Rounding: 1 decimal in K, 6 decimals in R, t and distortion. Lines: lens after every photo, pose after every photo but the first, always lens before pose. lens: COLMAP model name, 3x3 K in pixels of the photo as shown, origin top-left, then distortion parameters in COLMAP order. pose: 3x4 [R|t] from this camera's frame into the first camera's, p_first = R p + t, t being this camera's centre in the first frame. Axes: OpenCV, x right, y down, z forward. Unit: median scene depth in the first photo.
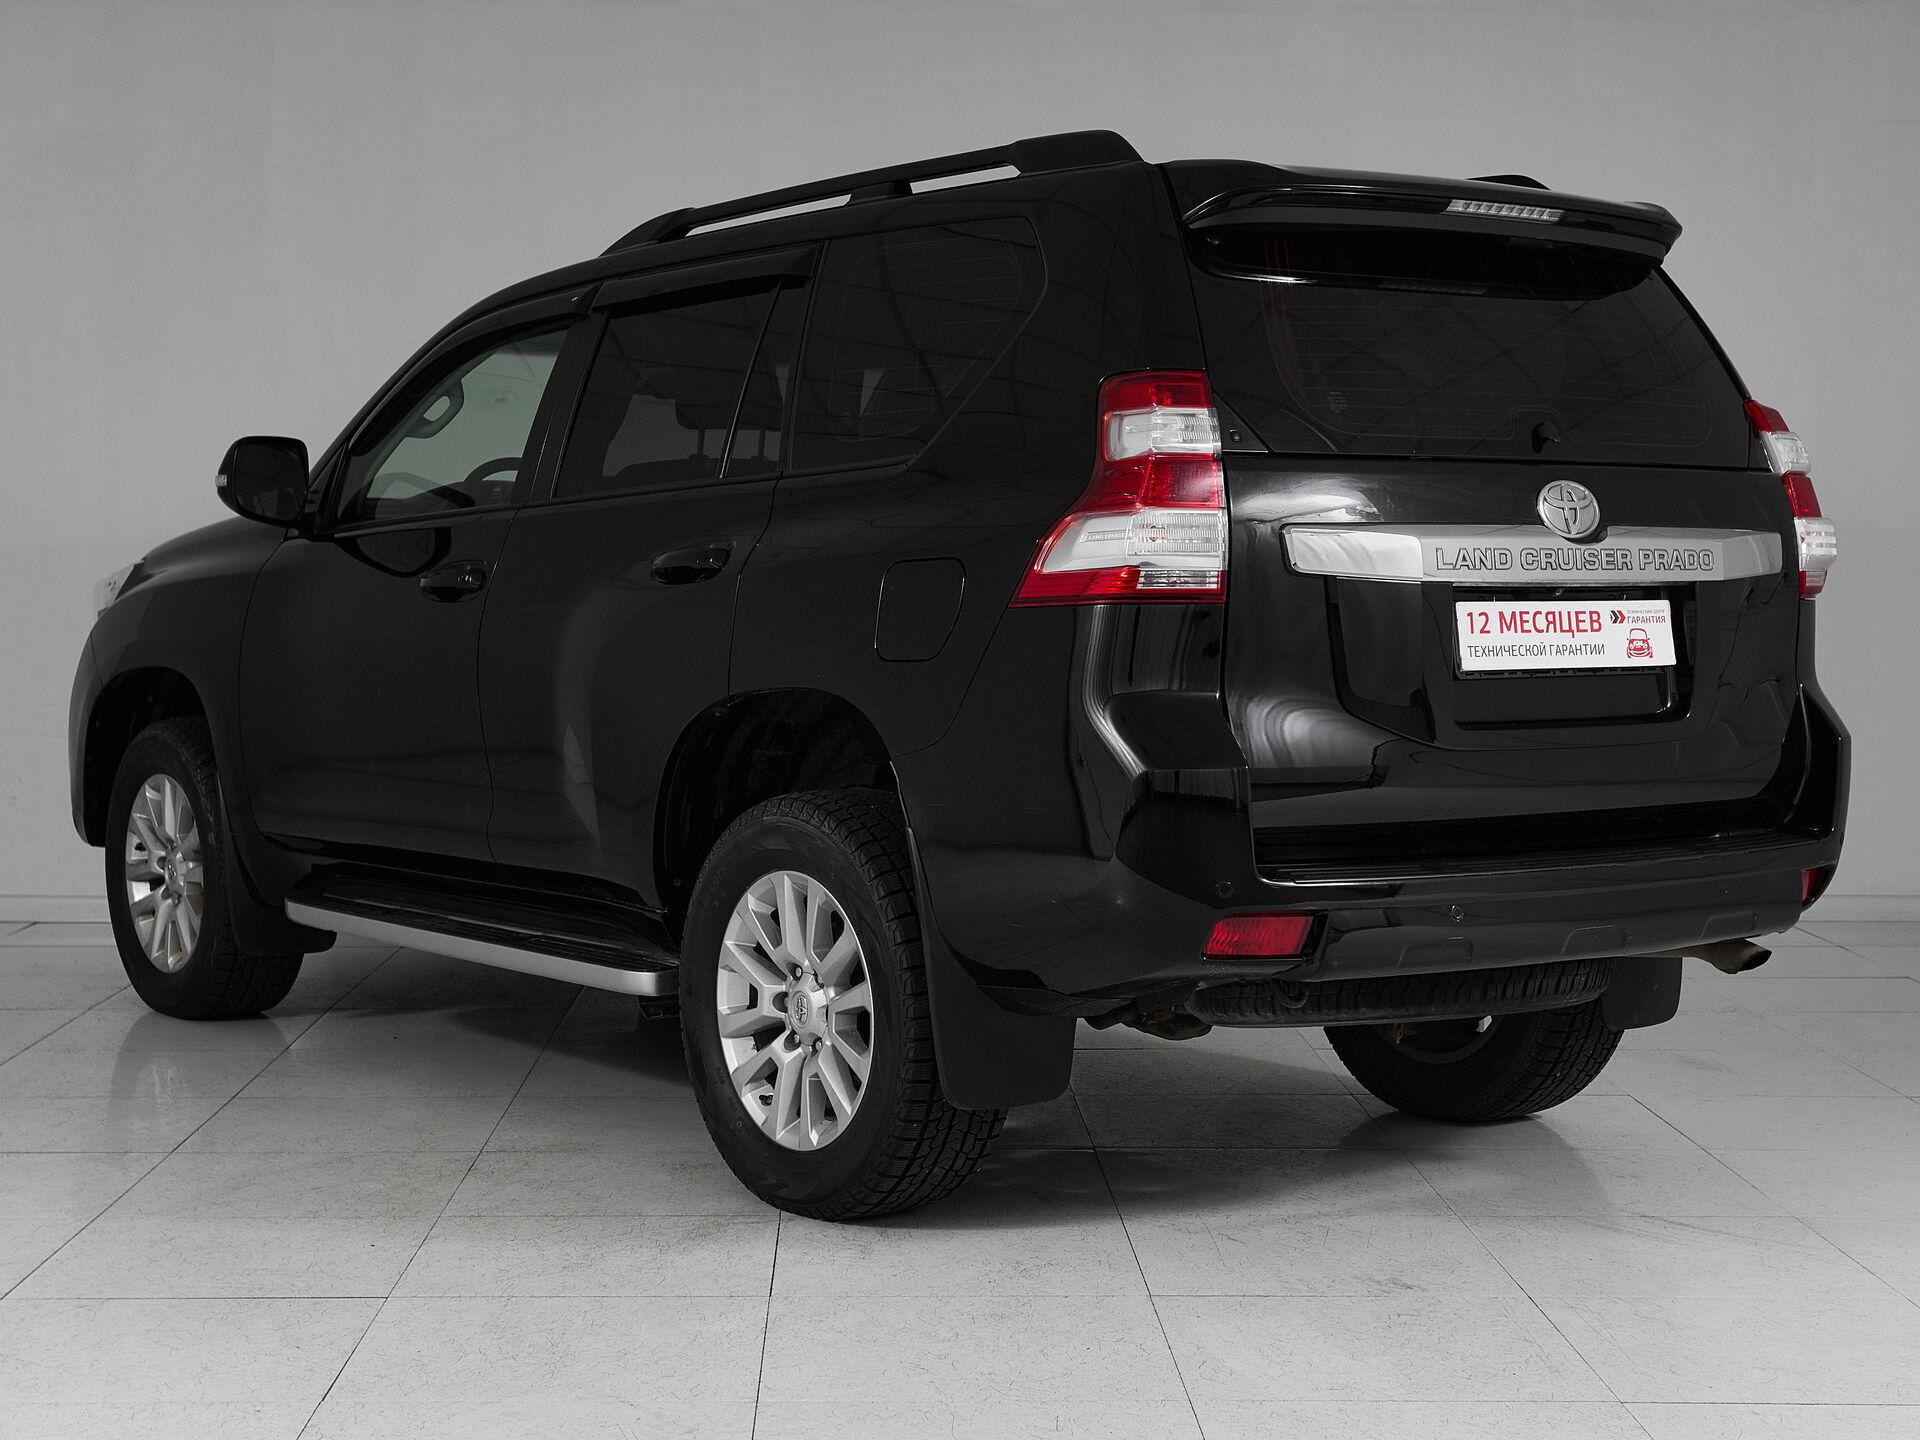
lens RADIAL K [[3776.1, 0, 960.0], [0, 3776.1, 720.0], [0, 0, 1]] dist [-0.211398, -0.174663]
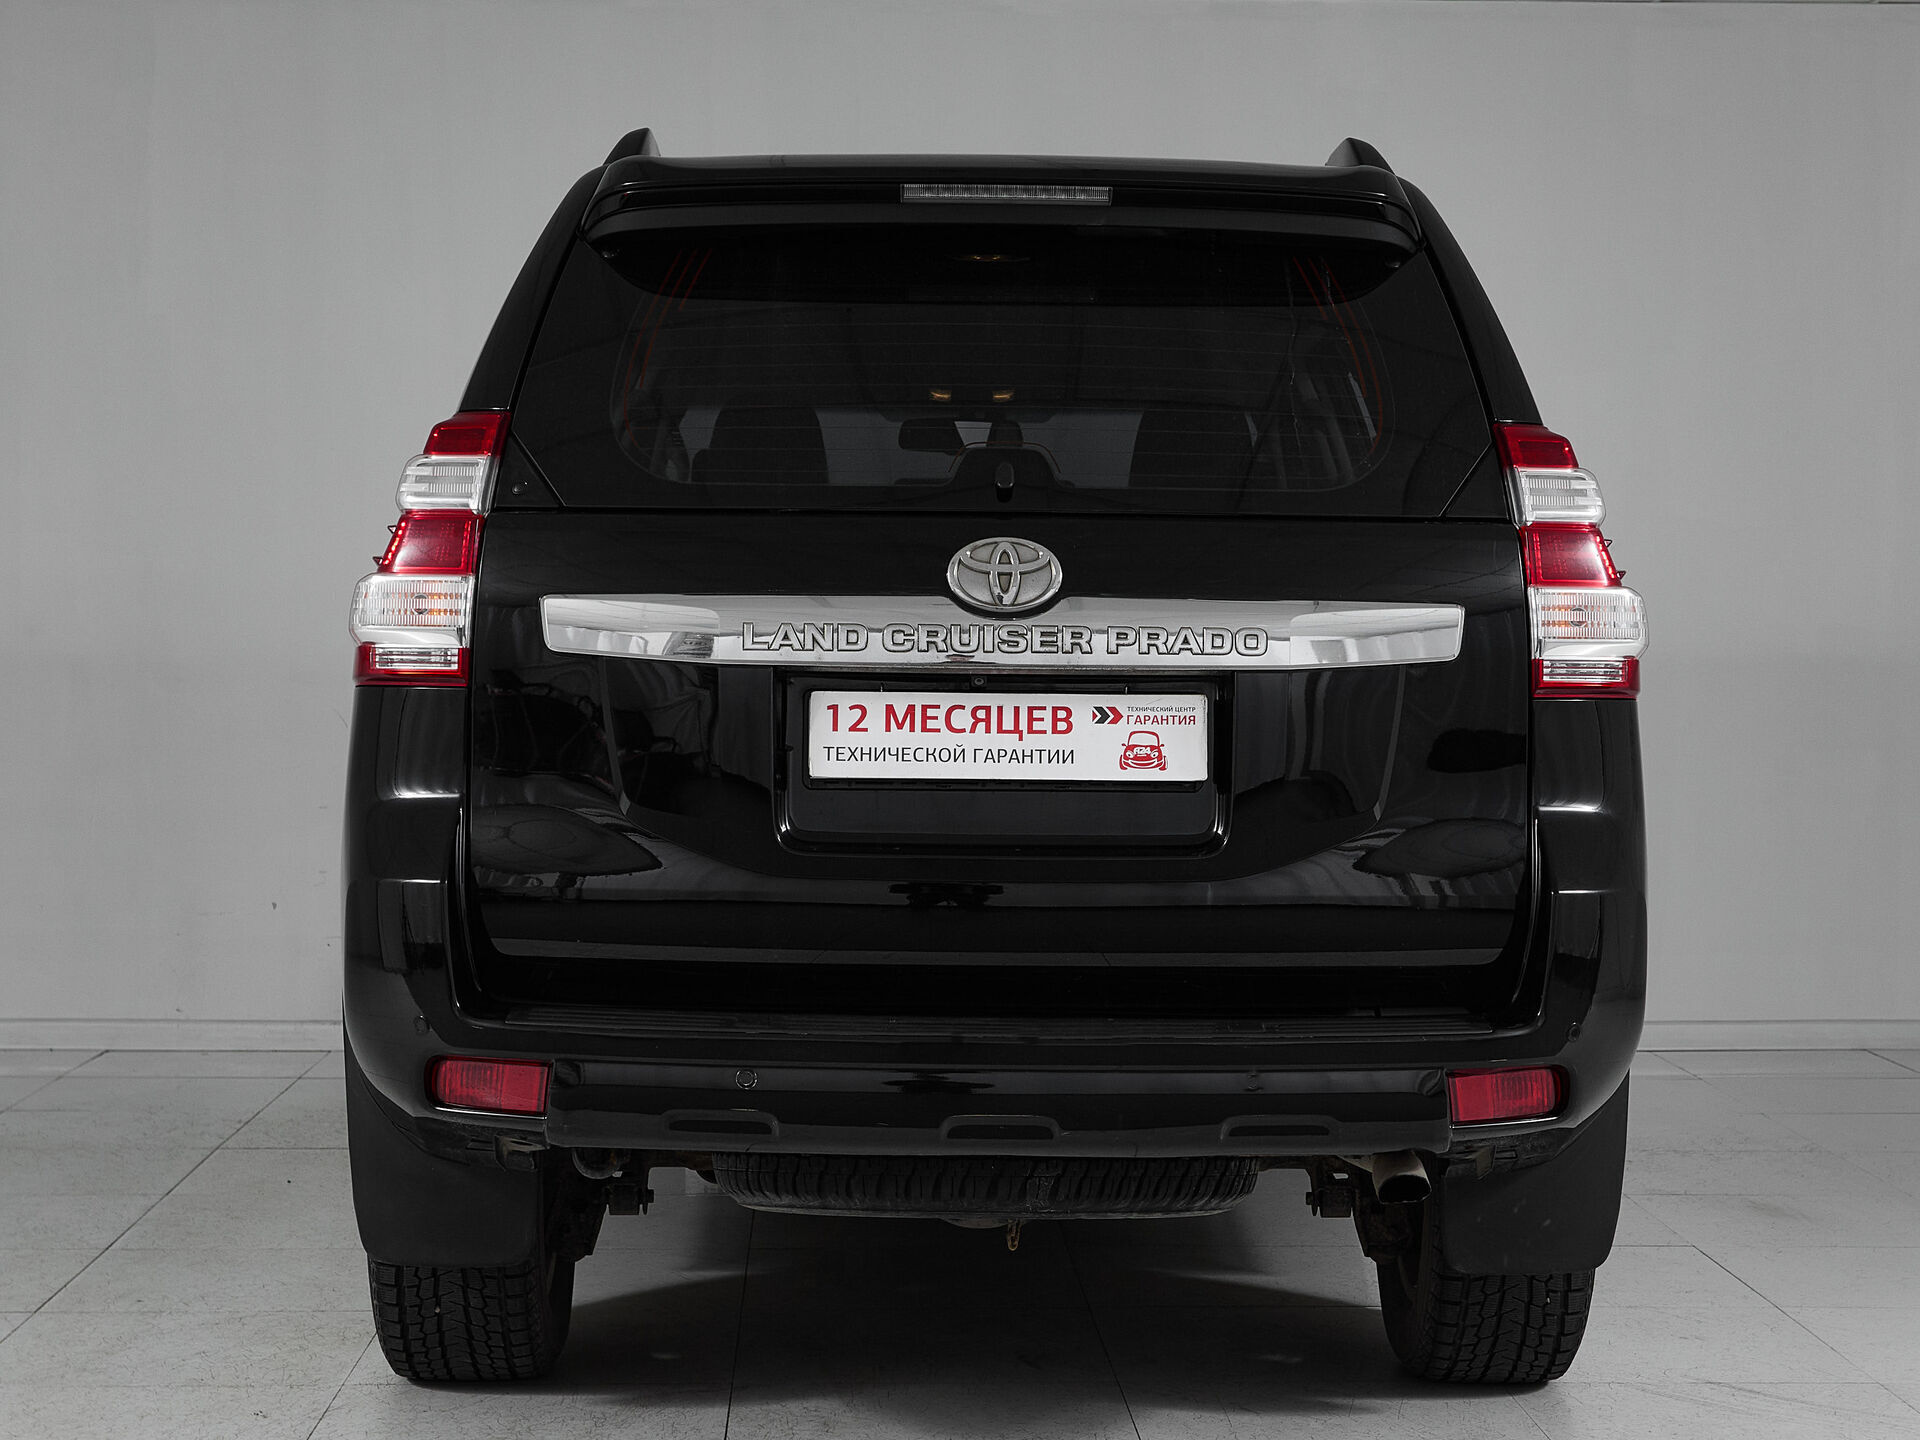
lens RADIAL K [[3776.1, 0, 960.0], [0, 3776.1, 720.0], [0, 0, 1]] dist [-0.211398, -0.174663]
pose [[0.804457, 0.021177, -0.593633, 0.616772], [-0.035931, 0.999269, -0.013045, -0.015598], [0.592923, 0.031824, 0.804630, 0.367322]]
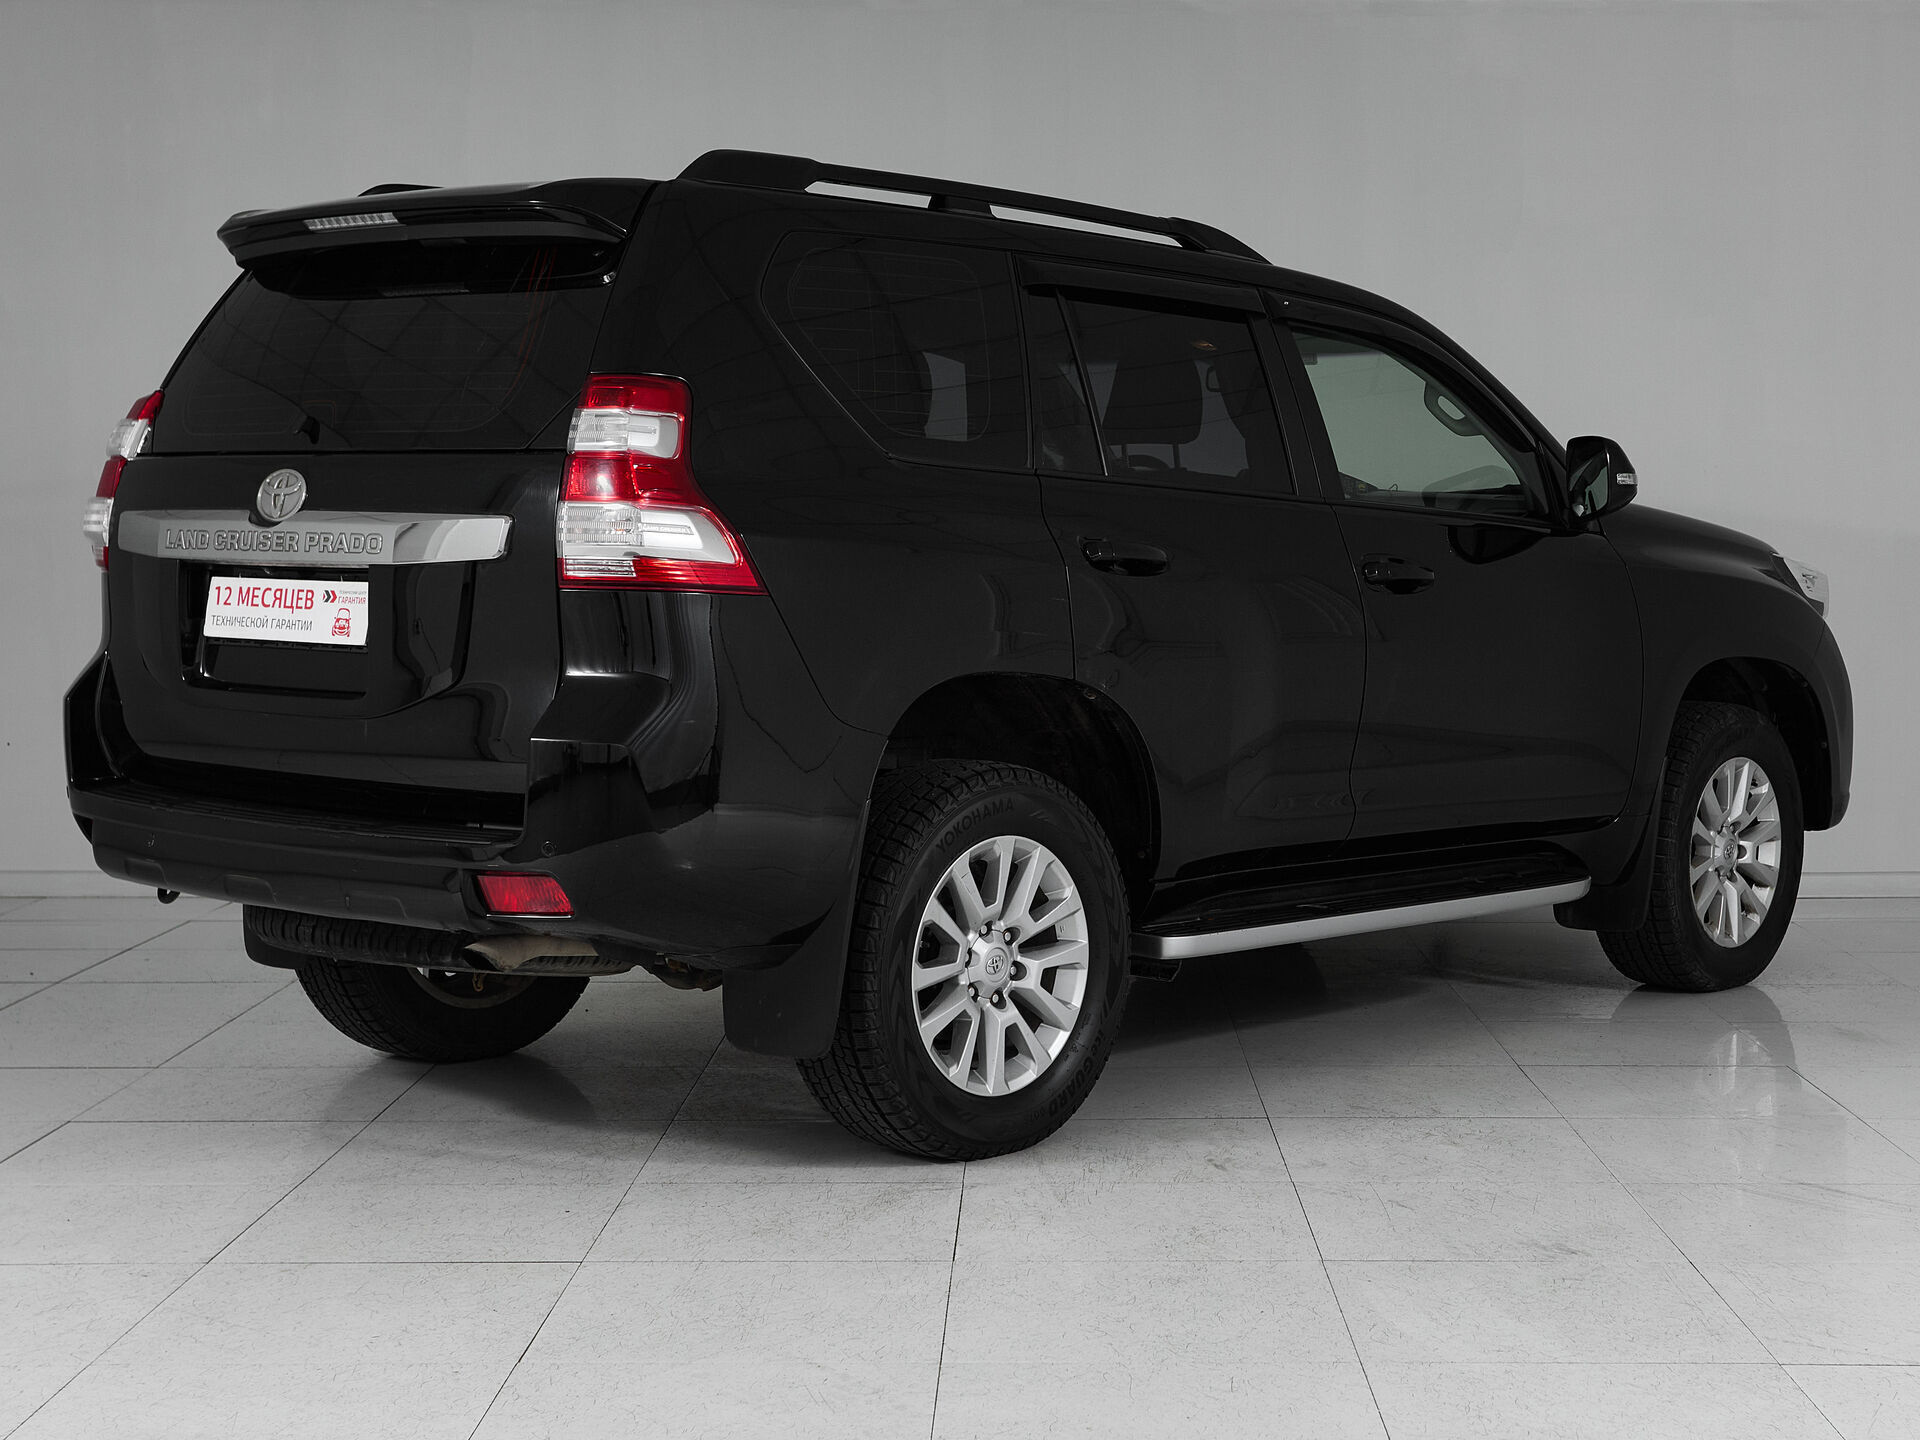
lens RADIAL K [[3776.1, 0, 960.0], [0, 3776.1, 720.0], [0, 0, 1]] dist [-0.211398, -0.174663]
pose [[0.141616, 0.049877, -0.988664, 1.270938], [-0.064480, 0.997074, 0.041065, -0.048404], [0.987819, 0.057933, 0.144418, 1.038722]]
